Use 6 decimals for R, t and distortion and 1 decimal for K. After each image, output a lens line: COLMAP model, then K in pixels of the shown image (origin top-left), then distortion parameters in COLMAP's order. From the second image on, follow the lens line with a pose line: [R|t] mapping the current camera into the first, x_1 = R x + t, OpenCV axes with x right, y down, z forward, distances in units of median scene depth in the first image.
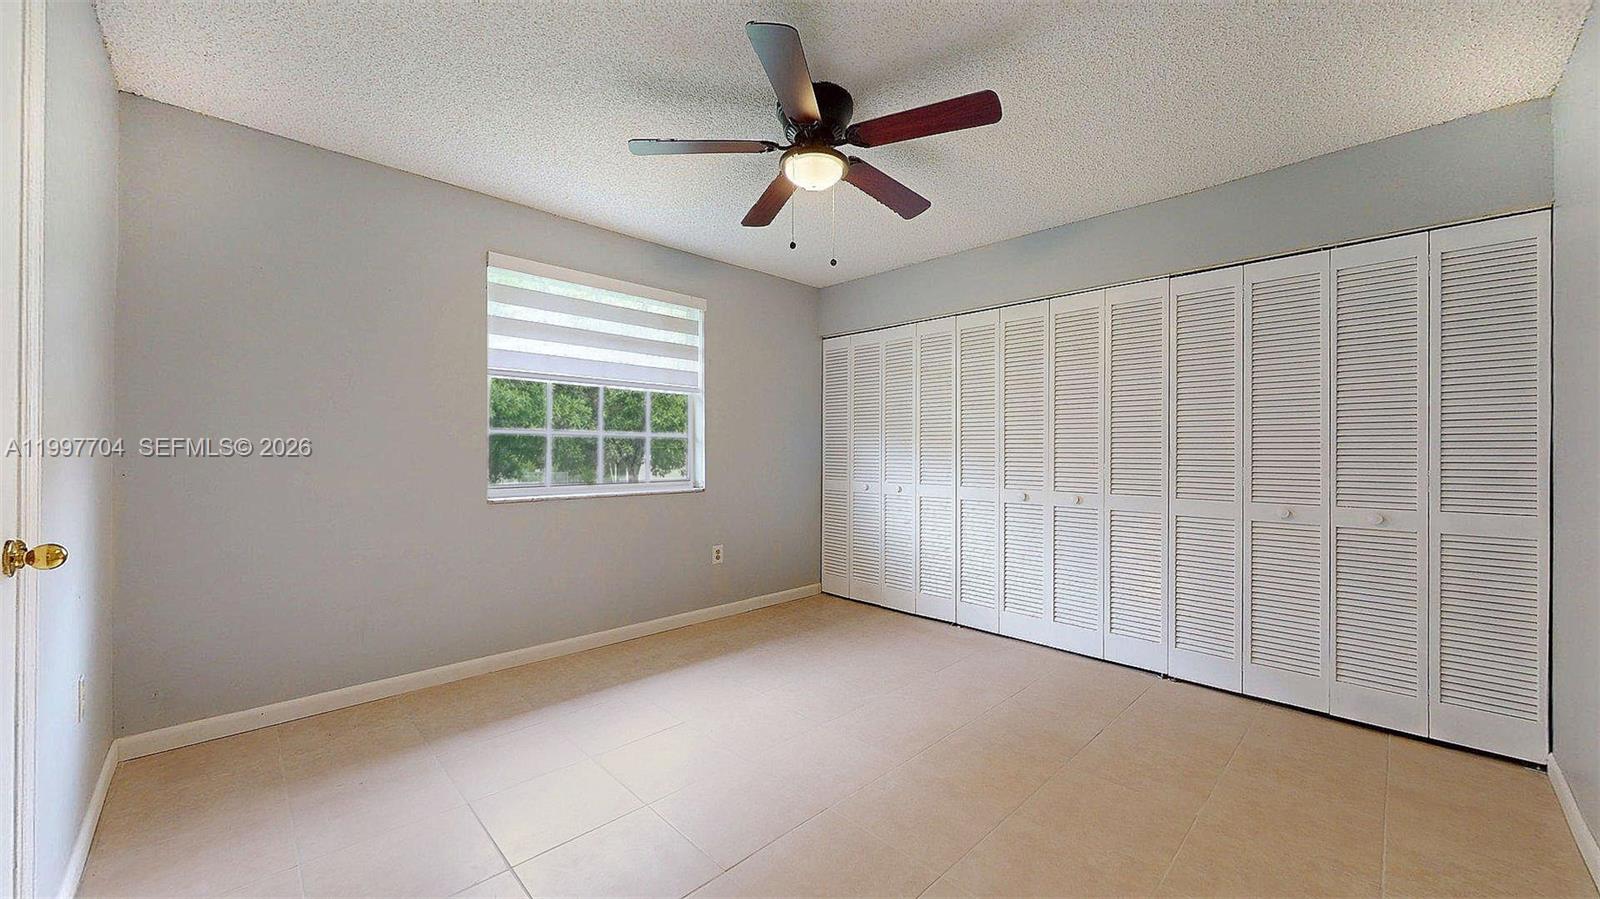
lens RADIAL K [[580.6, 0, 799.7], [0, 580.6, 452.4], [0, 0, 1]] dist [-0.000589, -0.000167]
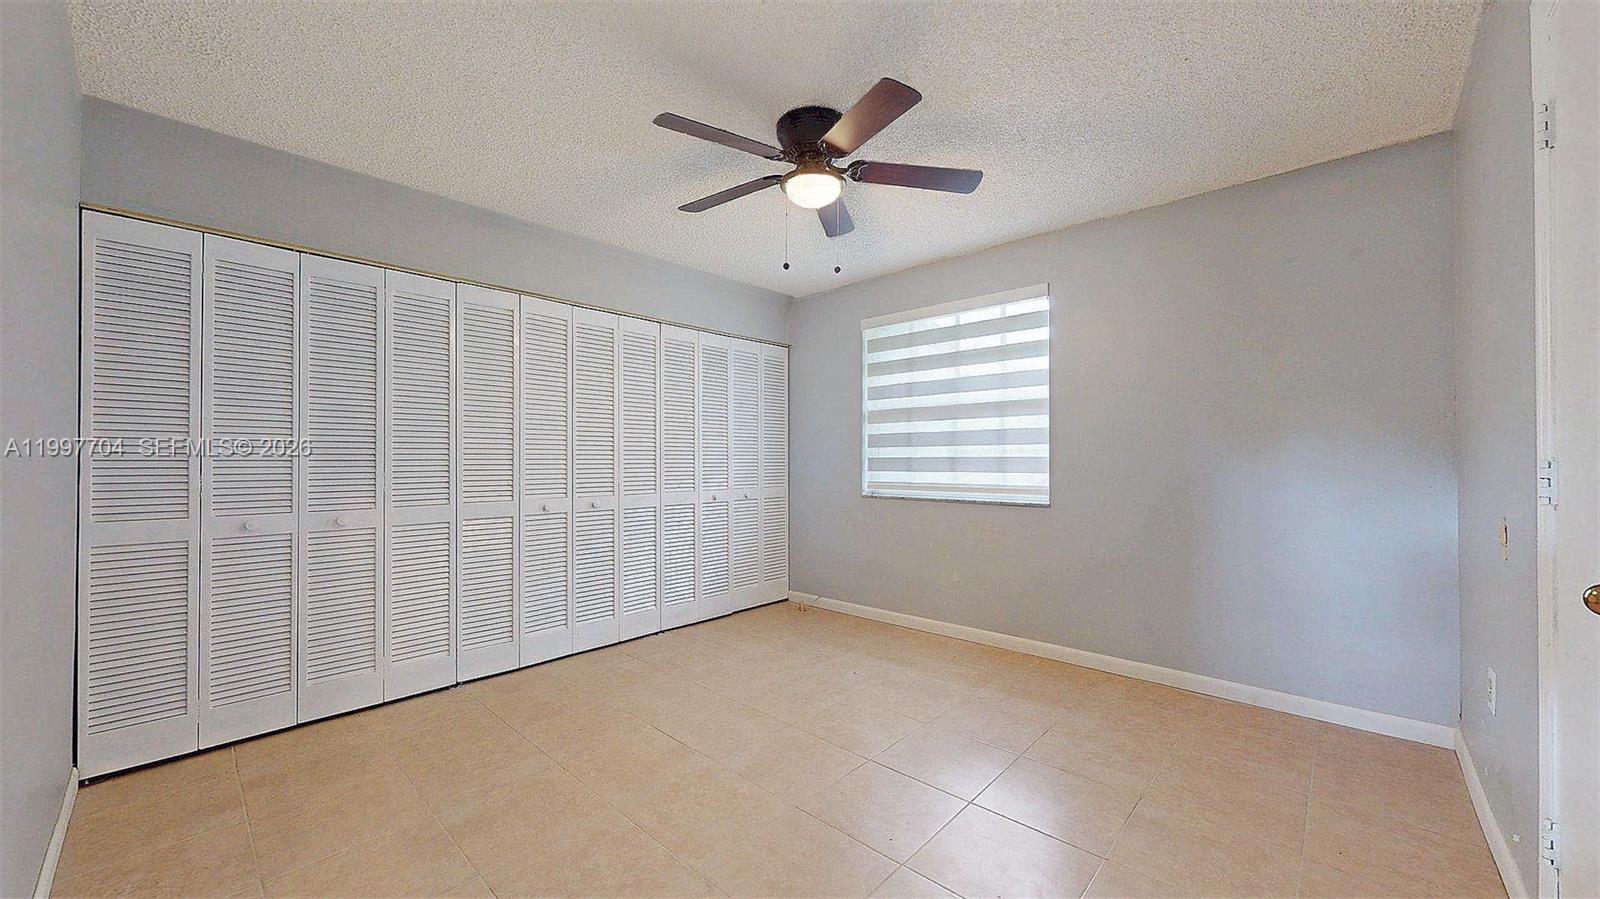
lens RADIAL K [[649.1, 0, 801.0], [0, 649.1, 450.5], [0, 0, 1]] dist [0.000122, 0.000003]
pose [[-0.105409, 0.006423, 0.994408, -0.515213], [0.001834, 0.999979, -0.006265, -0.004964], [-0.994427, 0.001163, -0.105419, 0.522966]]
